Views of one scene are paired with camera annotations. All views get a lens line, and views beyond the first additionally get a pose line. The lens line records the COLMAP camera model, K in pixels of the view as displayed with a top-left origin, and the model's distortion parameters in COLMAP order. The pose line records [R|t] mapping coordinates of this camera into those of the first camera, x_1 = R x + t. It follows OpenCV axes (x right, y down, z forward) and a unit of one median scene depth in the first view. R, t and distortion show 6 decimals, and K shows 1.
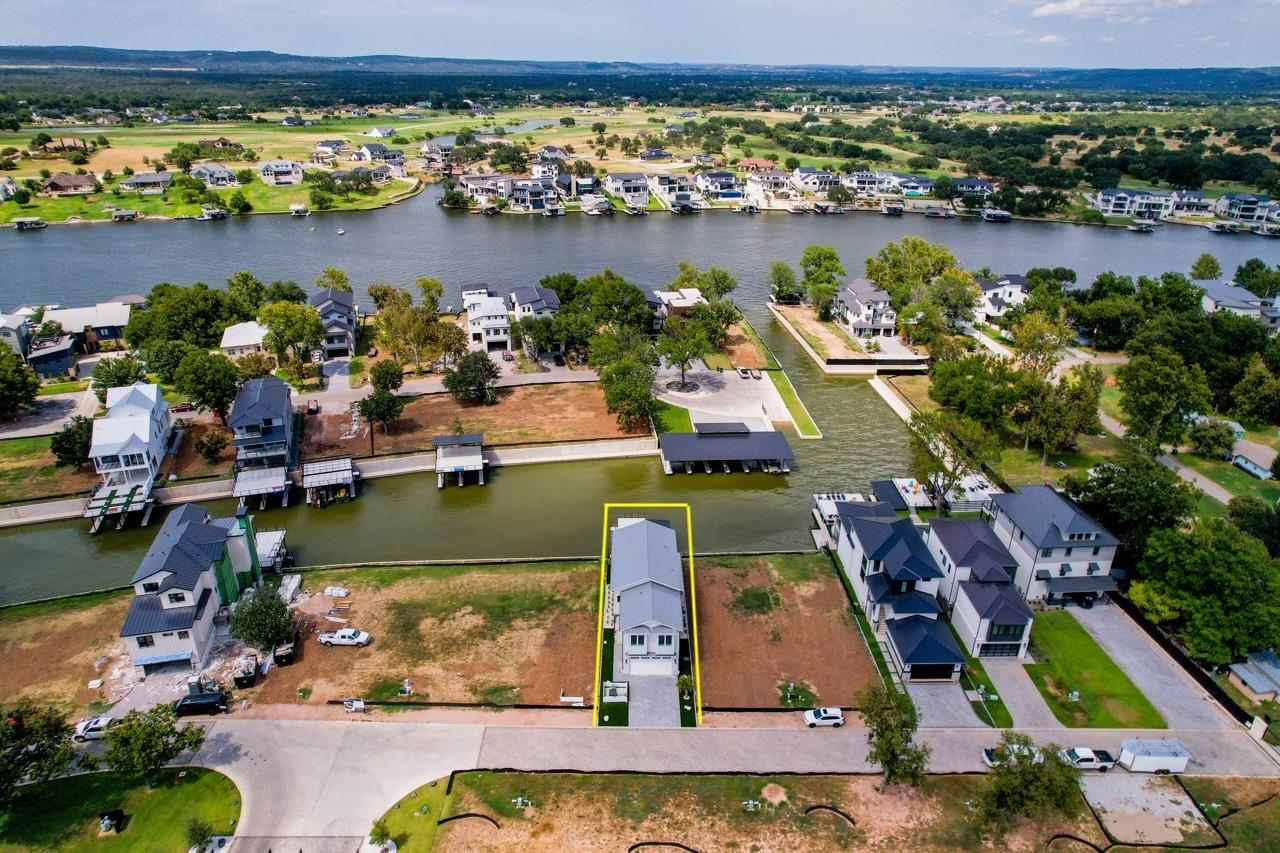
lens RADIAL K [[826.0, 0, 650.1], [0, 826.0, 429.1], [0, 0, 1]] dist [-0.072598, 0.056830]
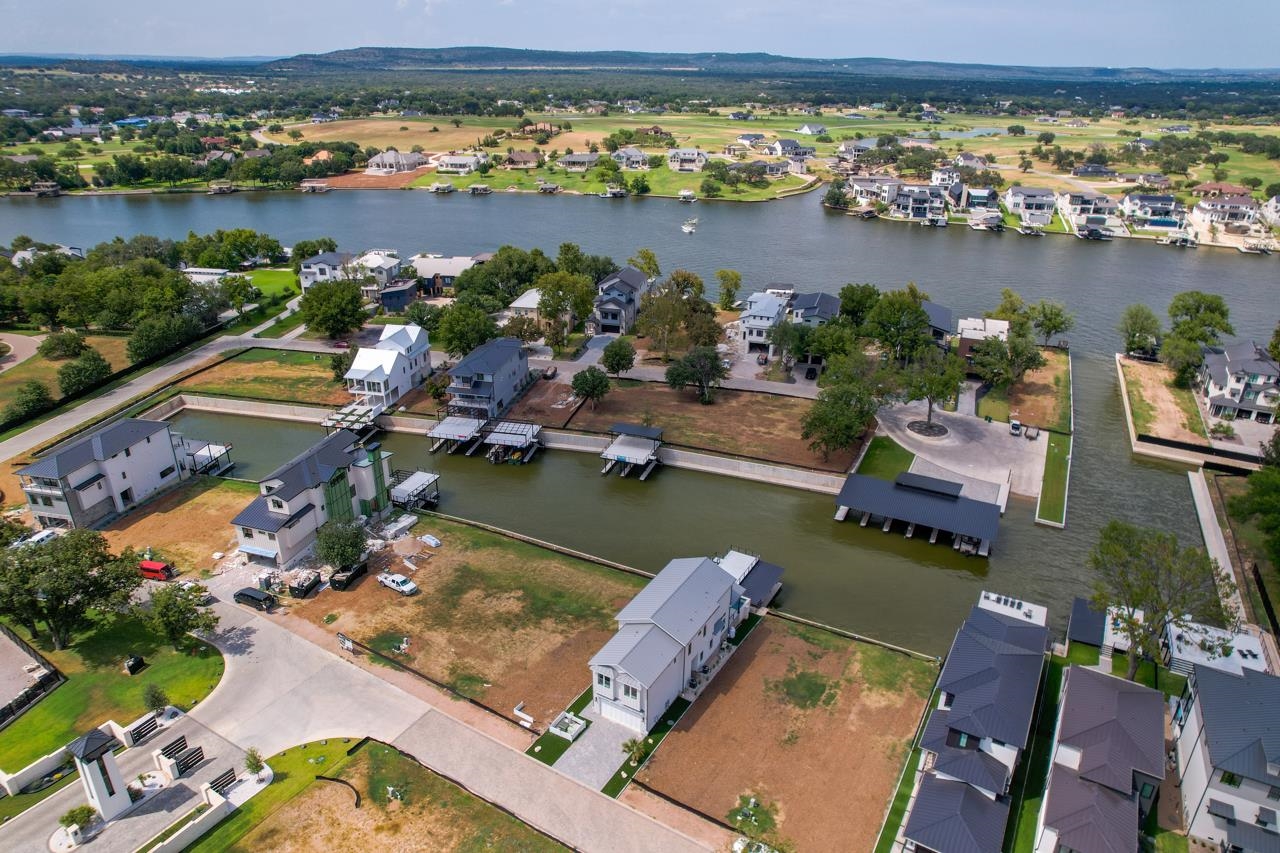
lens RADIAL K [[826.0, 0, 636.1], [0, 826.0, 432.6], [0, 0, 1]] dist [-0.072598, 0.056830]
pose [[0.853349, 0.210440, -0.476981, 0.218745], [-0.210209, 0.976131, 0.054585, -0.035009], [0.477083, 0.053685, 0.877217, 0.127113]]
